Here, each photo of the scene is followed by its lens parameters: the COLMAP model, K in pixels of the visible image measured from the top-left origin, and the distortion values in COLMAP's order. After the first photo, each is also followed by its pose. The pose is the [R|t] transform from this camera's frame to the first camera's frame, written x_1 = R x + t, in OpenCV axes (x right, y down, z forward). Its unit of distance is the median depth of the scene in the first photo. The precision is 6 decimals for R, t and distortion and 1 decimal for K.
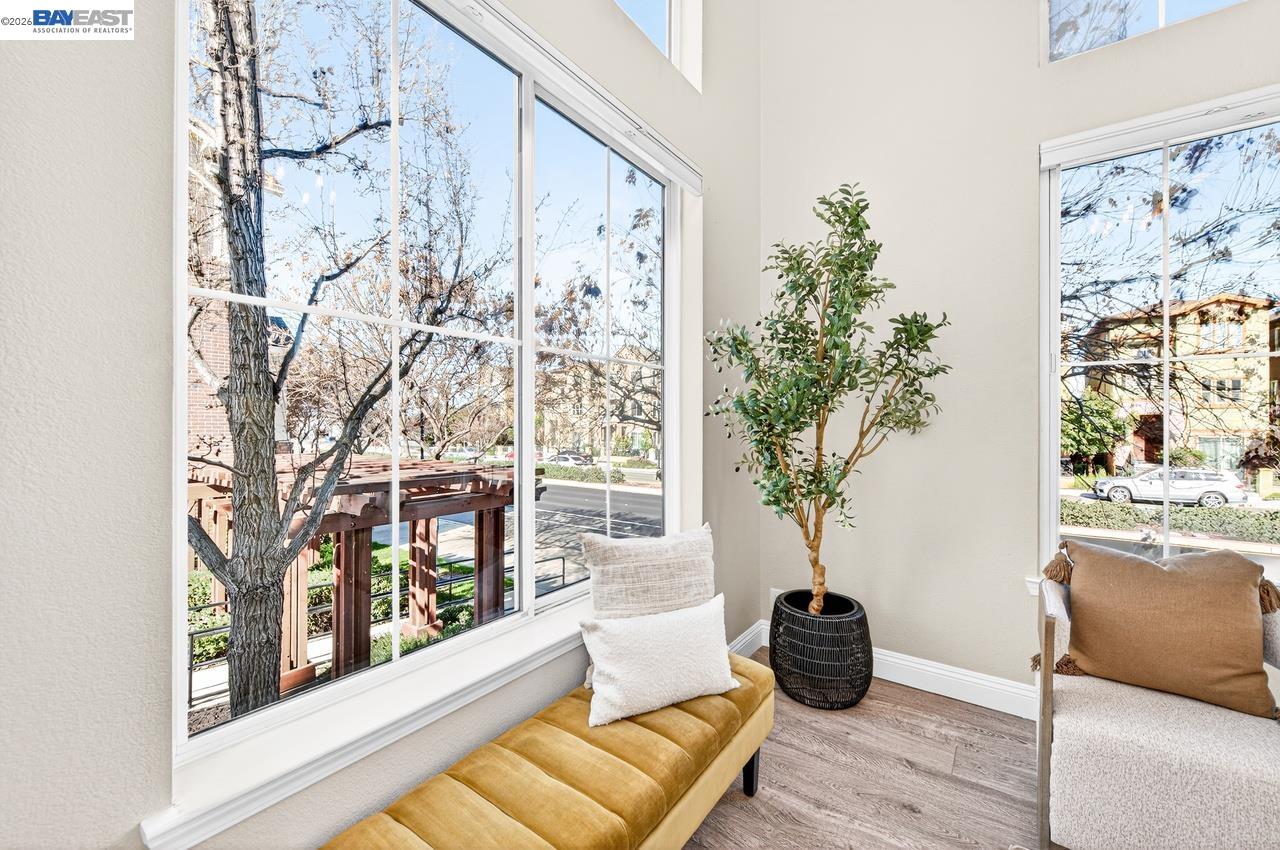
lens RADIAL K [[519.3, 0, 640.0], [0, 519.3, 425.0], [0, 0, 1]] dist [-0.001334, -0.000208]
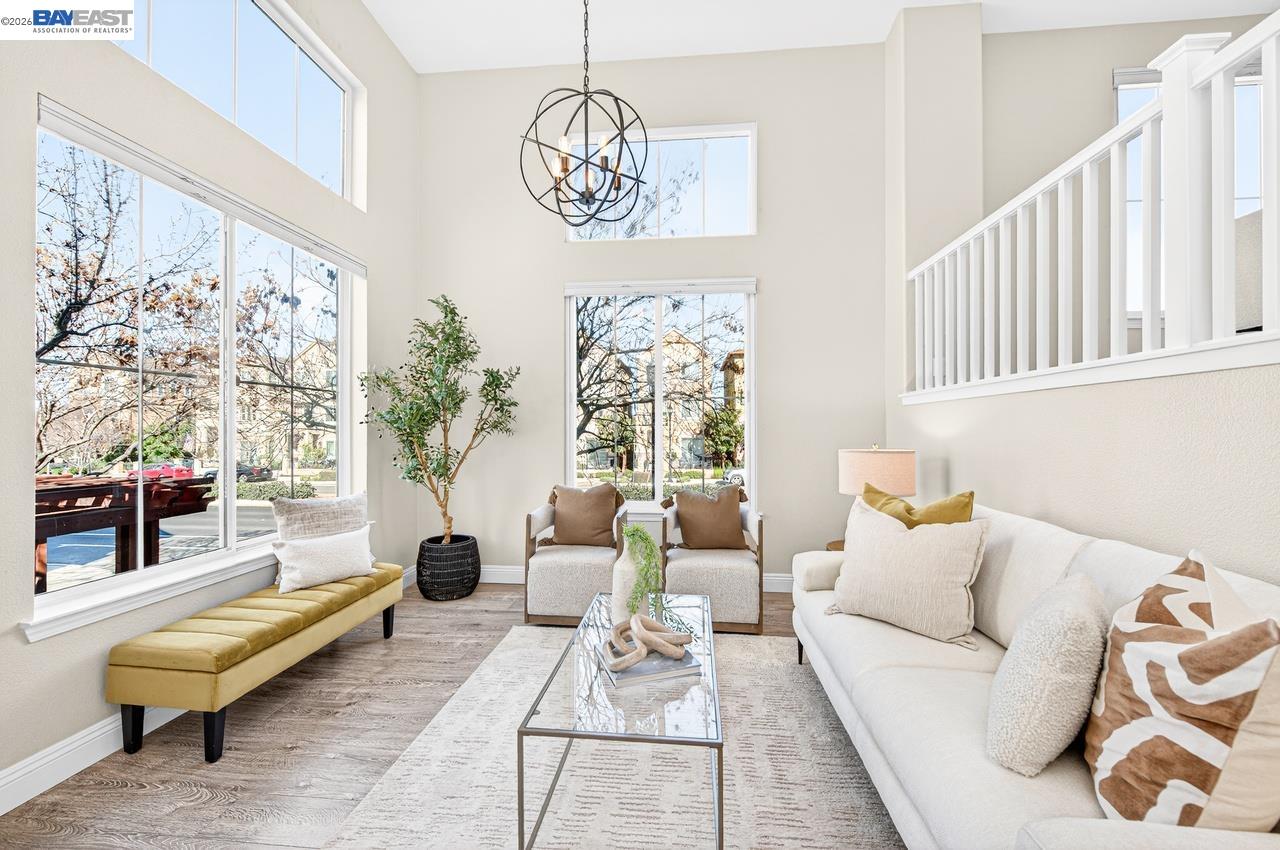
lens RADIAL K [[519.3, 0, 640.0], [0, 519.3, 425.0], [0, 0, 1]] dist [-0.001334, -0.000208]
pose [[0.864139, 0.001398, 0.503252, 0.047489], [0.005143, 0.999919, -0.011610, 0.007680], [-0.503228, 0.012620, 0.864062, -0.715101]]
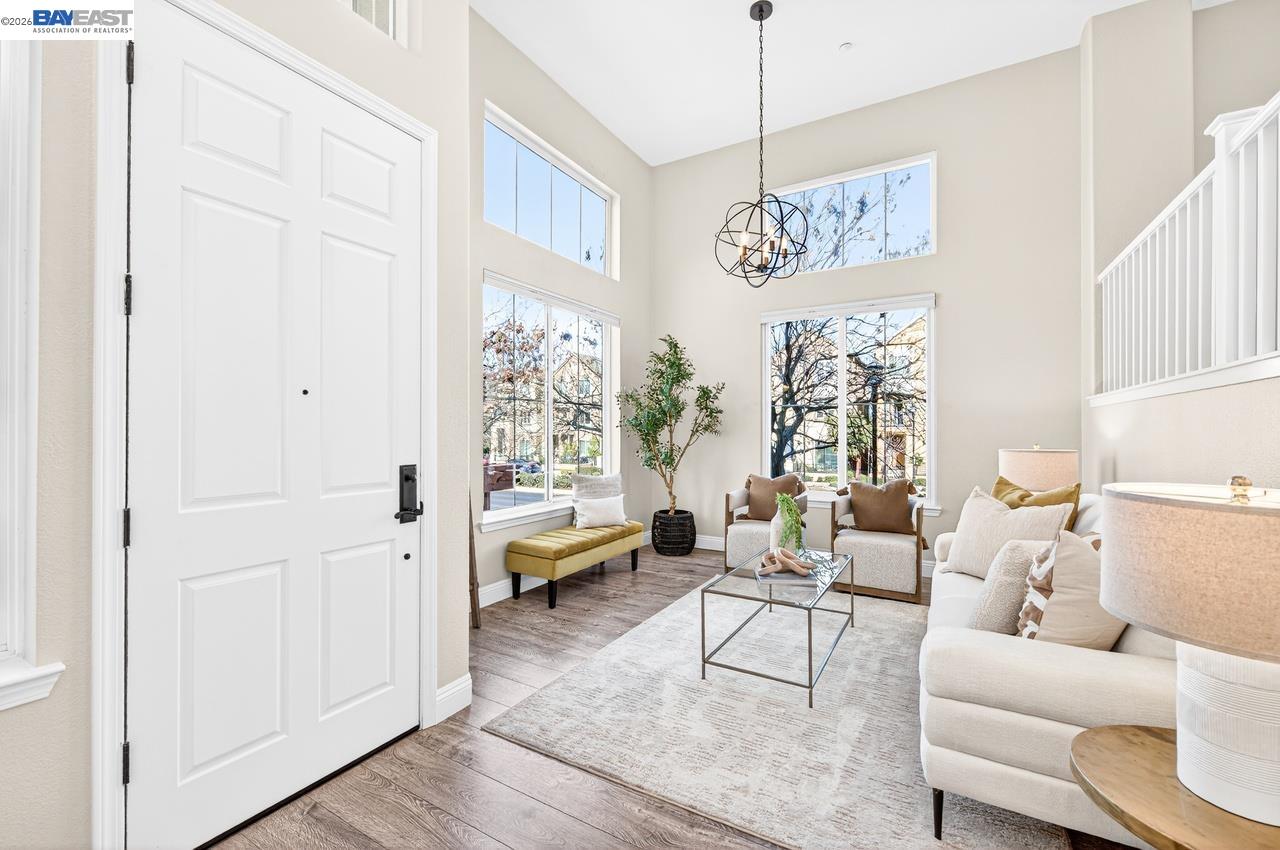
lens RADIAL K [[519.3, 0, 640.0], [0, 519.3, 425.0], [0, 0, 1]] dist [-0.001334, -0.000208]
pose [[0.994989, -0.000619, 0.099986, -0.014323], [0.002216, 0.999872, -0.015859, 0.008983], [-0.099964, 0.016001, 0.994862, -1.199414]]
